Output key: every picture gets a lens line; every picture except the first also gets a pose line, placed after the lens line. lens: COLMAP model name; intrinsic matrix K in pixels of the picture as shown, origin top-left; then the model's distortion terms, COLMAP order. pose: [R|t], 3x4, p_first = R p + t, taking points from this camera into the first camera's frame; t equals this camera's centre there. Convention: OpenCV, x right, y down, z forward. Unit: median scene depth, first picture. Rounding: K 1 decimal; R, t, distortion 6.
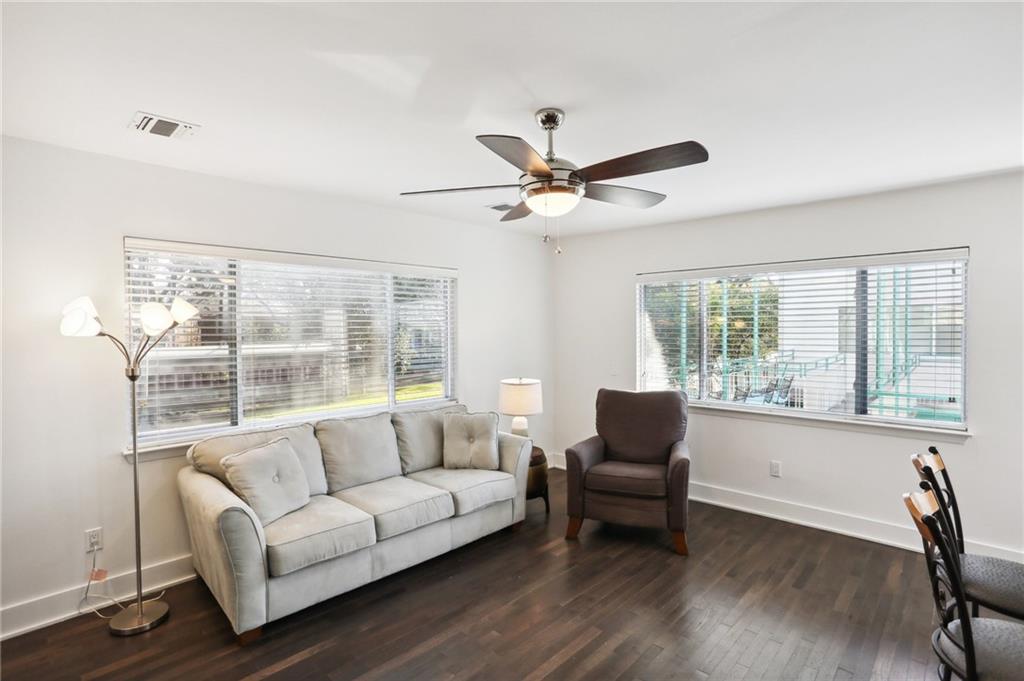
lens RADIAL K [[506.6, 0, 509.8], [0, 506.6, 333.1], [0, 0, 1]] dist [-0.065117, 0.026782]
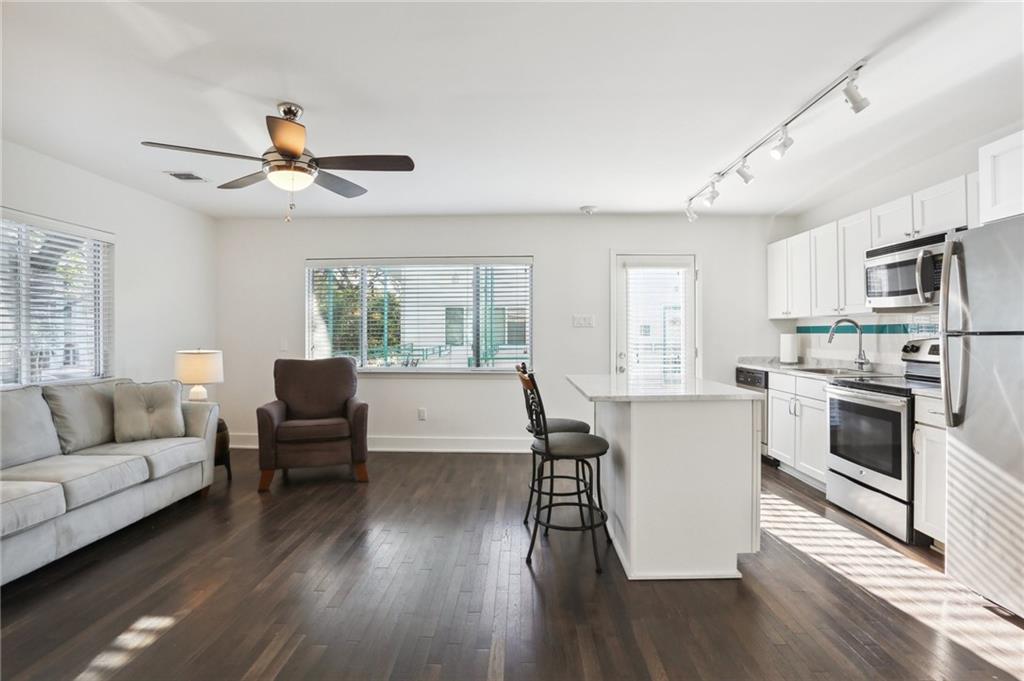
lens RADIAL K [[506.6, 0, 509.8], [0, 506.6, 333.1], [0, 0, 1]] dist [-0.065117, 0.026782]
pose [[0.742283, 0.004214, 0.670073, -0.207376], [0.006409, 0.999890, -0.013388, 0.086749], [-0.670055, 0.014232, 0.742175, -0.165128]]
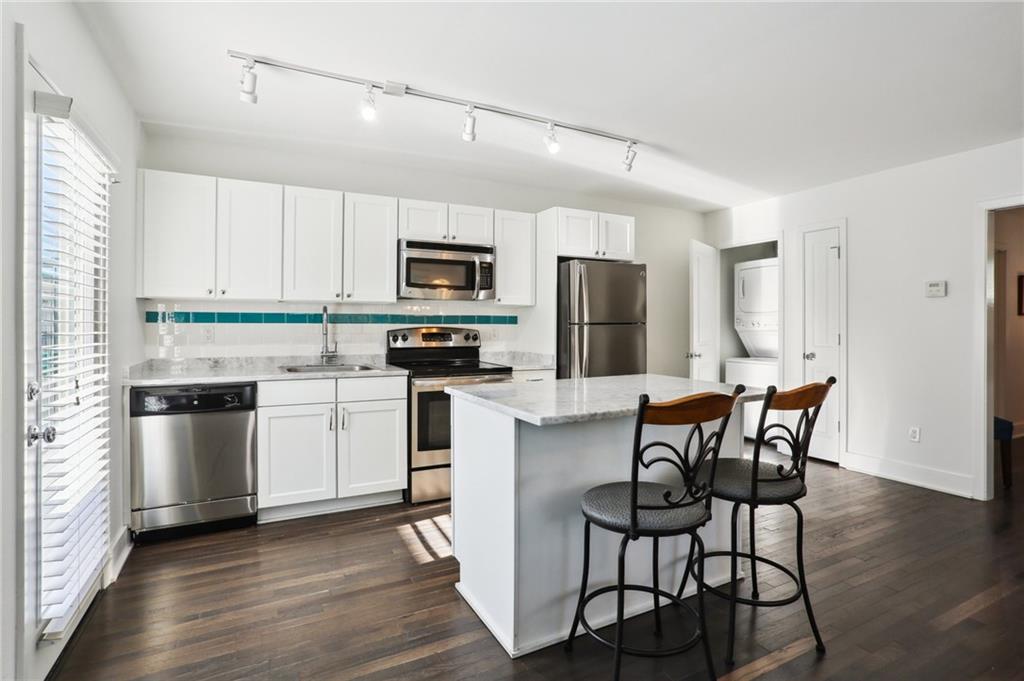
lens RADIAL K [[506.6, 0, 509.8], [0, 506.6, 333.1], [0, 0, 1]] dist [-0.065117, 0.026782]
pose [[-0.943458, 0.003093, 0.331478, 0.304437], [0.008699, 0.999843, 0.015428, 0.084557], [-0.331379, 0.017439, -0.943337, 0.698238]]
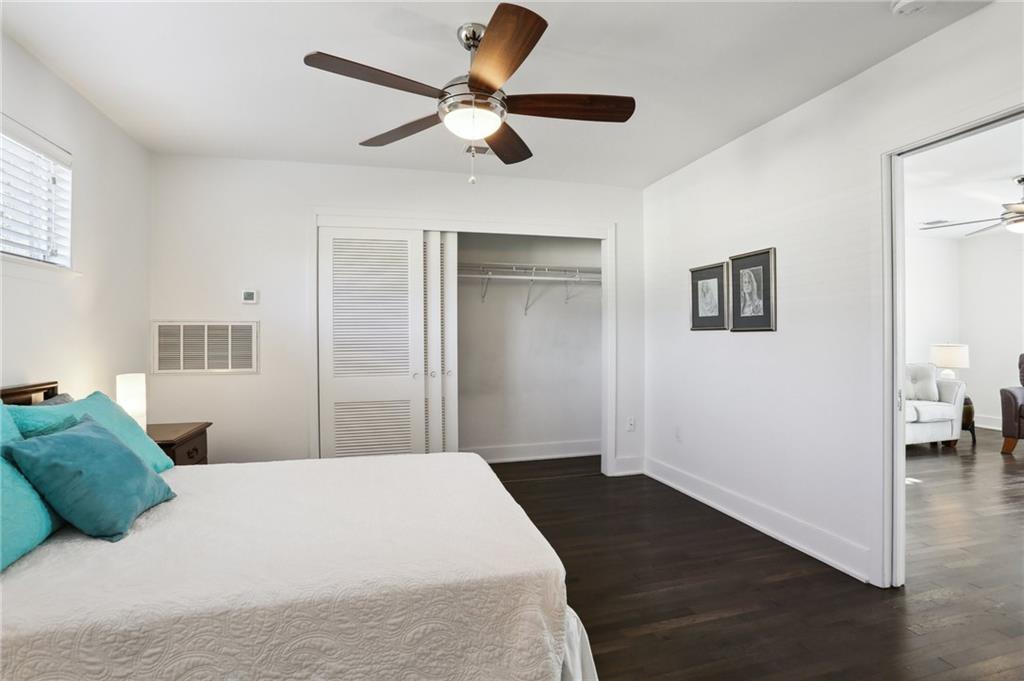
lens RADIAL K [[506.6, 0, 509.8], [0, 506.6, 333.1], [0, 0, 1]] dist [-0.065117, 0.026782]
pose [[0.861106, 0.001278, -0.508425, -0.388608], [-0.008402, 0.999896, -0.011717, 0.101319], [0.508357, 0.014362, 0.861027, -0.900413]]
